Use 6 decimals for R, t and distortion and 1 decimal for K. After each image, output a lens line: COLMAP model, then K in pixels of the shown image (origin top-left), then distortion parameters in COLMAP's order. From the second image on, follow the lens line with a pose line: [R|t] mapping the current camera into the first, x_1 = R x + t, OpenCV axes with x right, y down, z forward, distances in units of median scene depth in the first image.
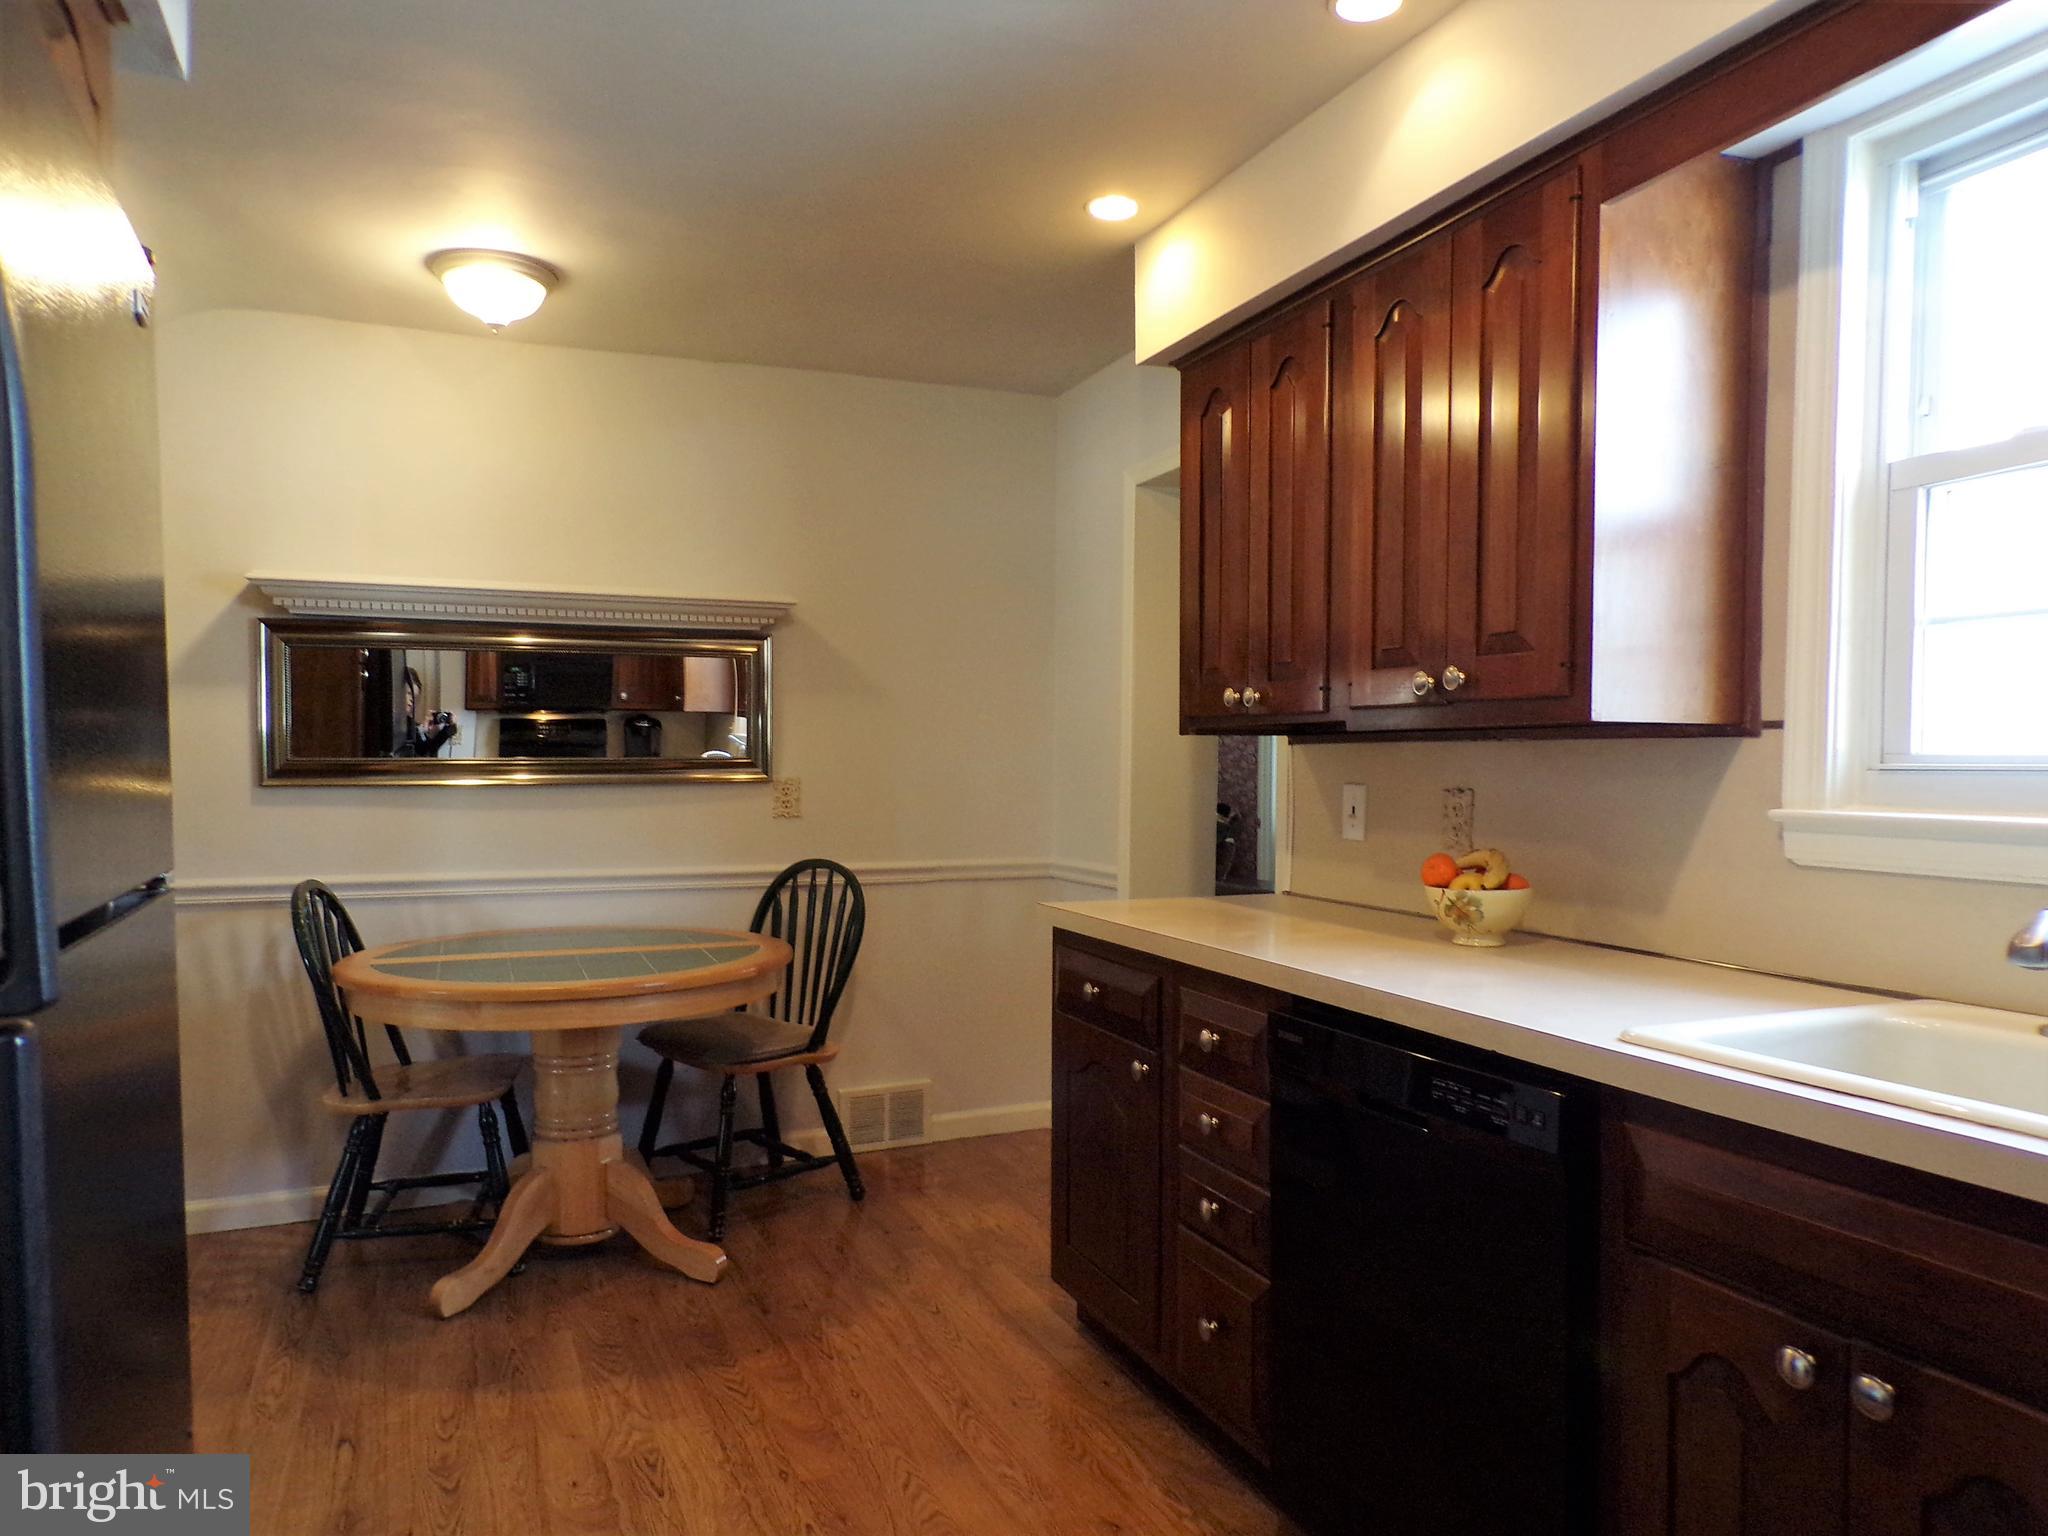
lens RADIAL K [[1369.9, 0, 1022.2], [0, 1369.9, 767.1], [0, 0, 1]] dist [-0.004218, -0.002299]
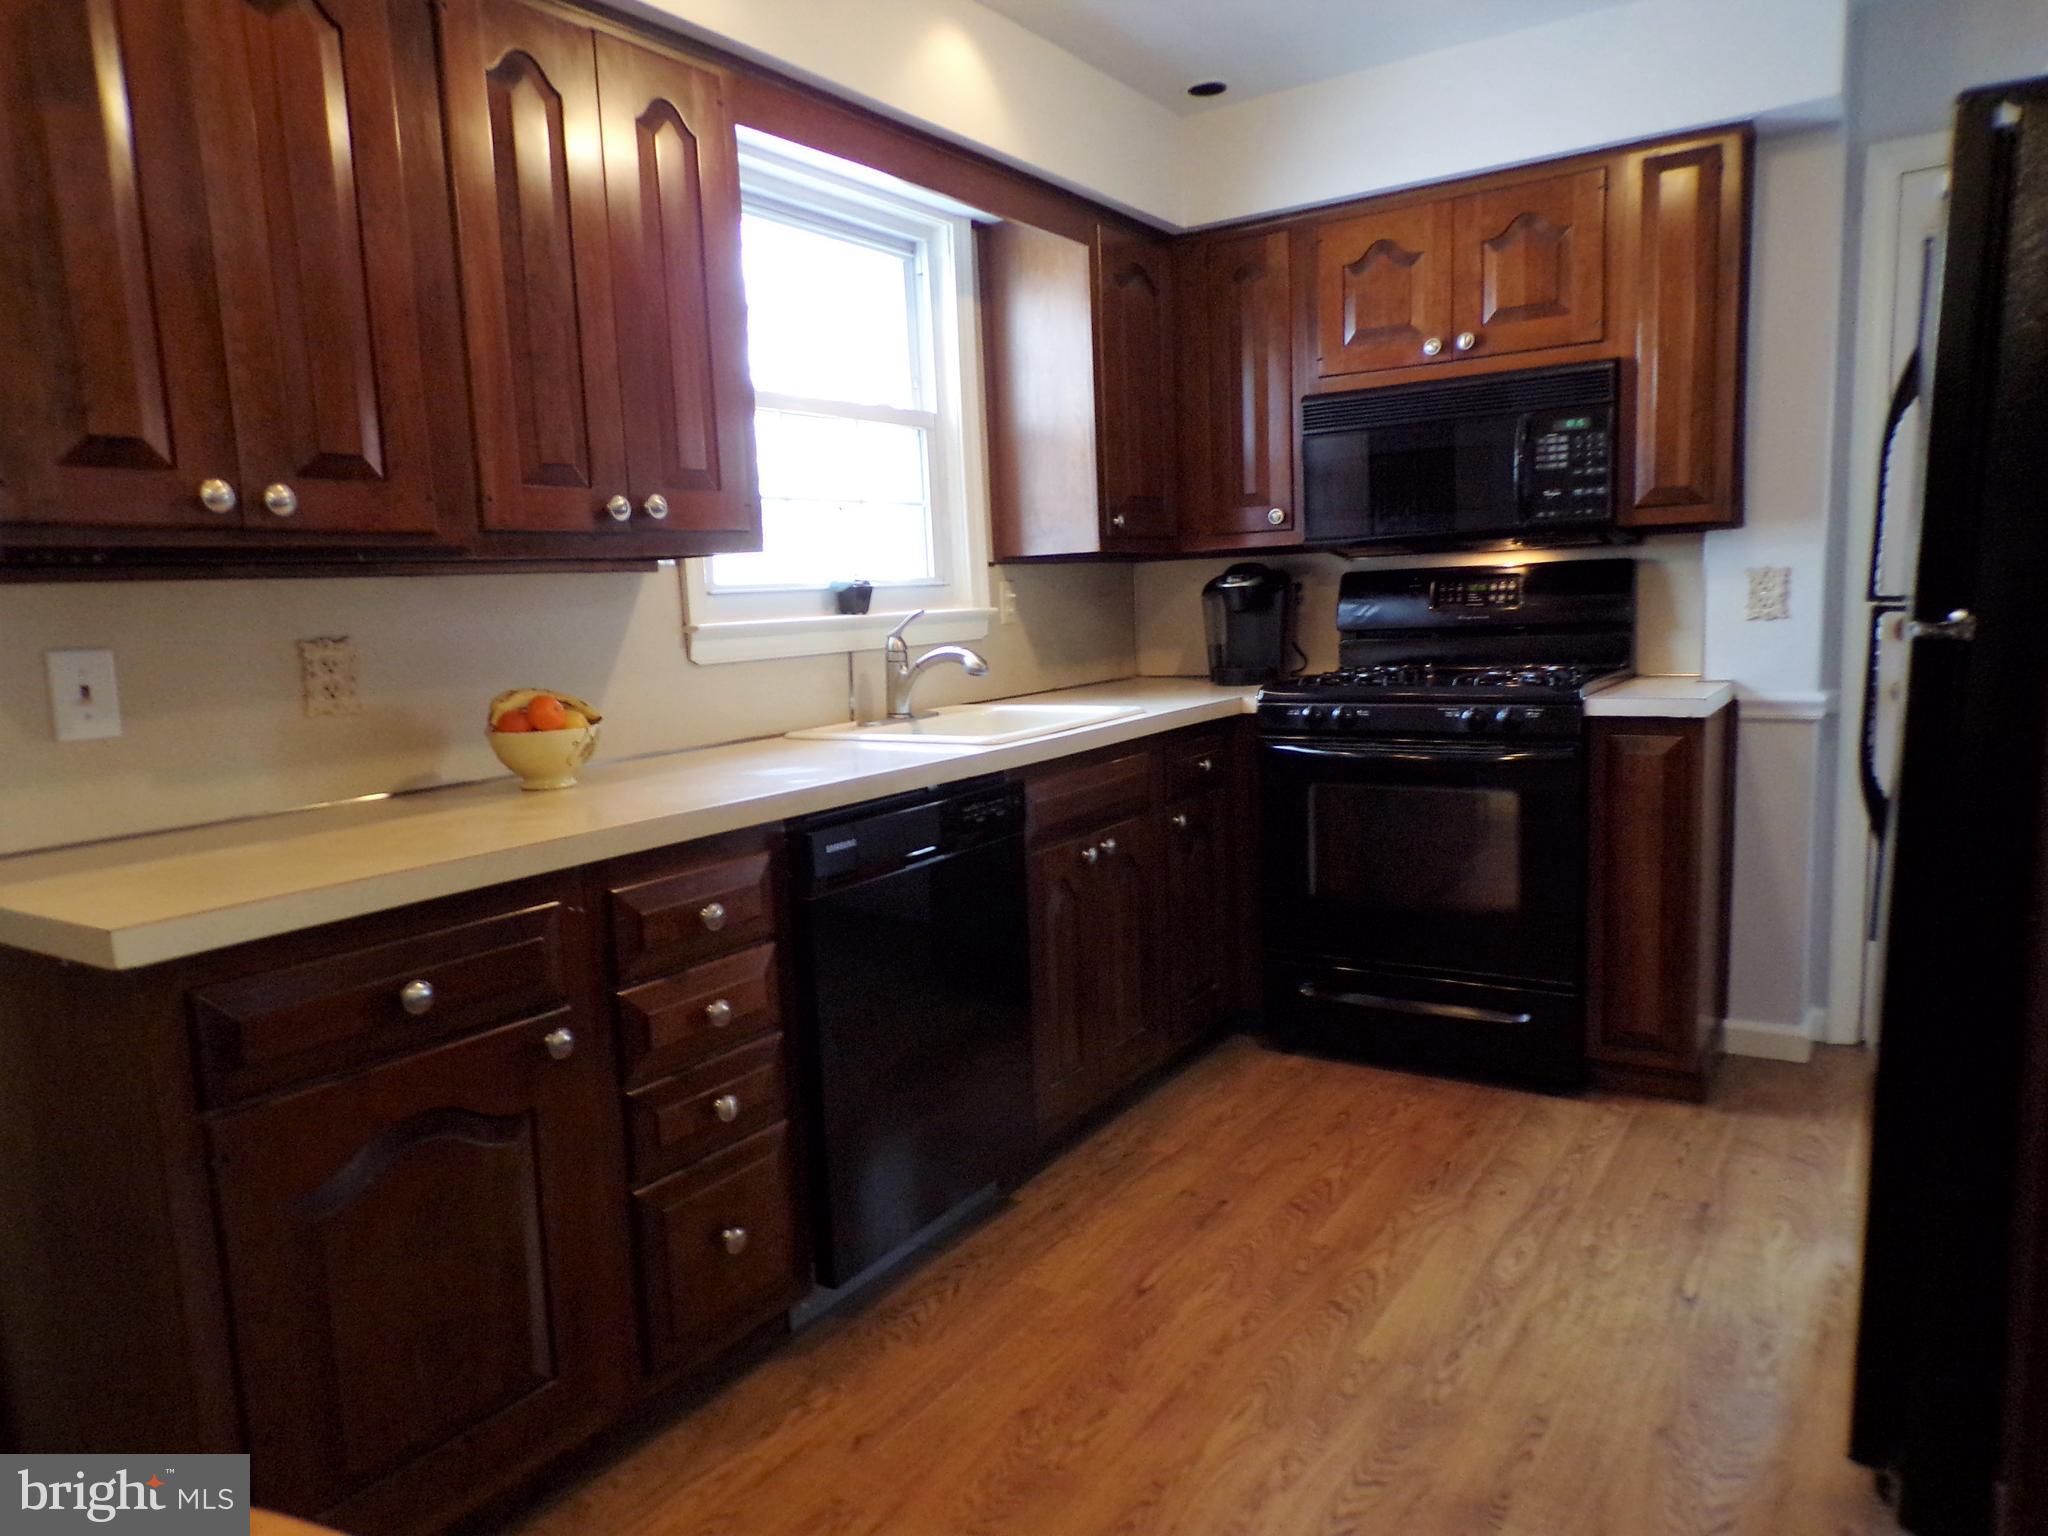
lens RADIAL K [[1369.9, 0, 1023.2], [0, 1369.9, 770.7], [0, 0, 1]] dist [-0.004218, -0.002299]
pose [[-0.544093, -0.090978, 0.834078, -0.649736], [0.046419, 0.989317, 0.138191, 0.001350], [-0.837740, 0.113906, -0.534057, 1.245401]]
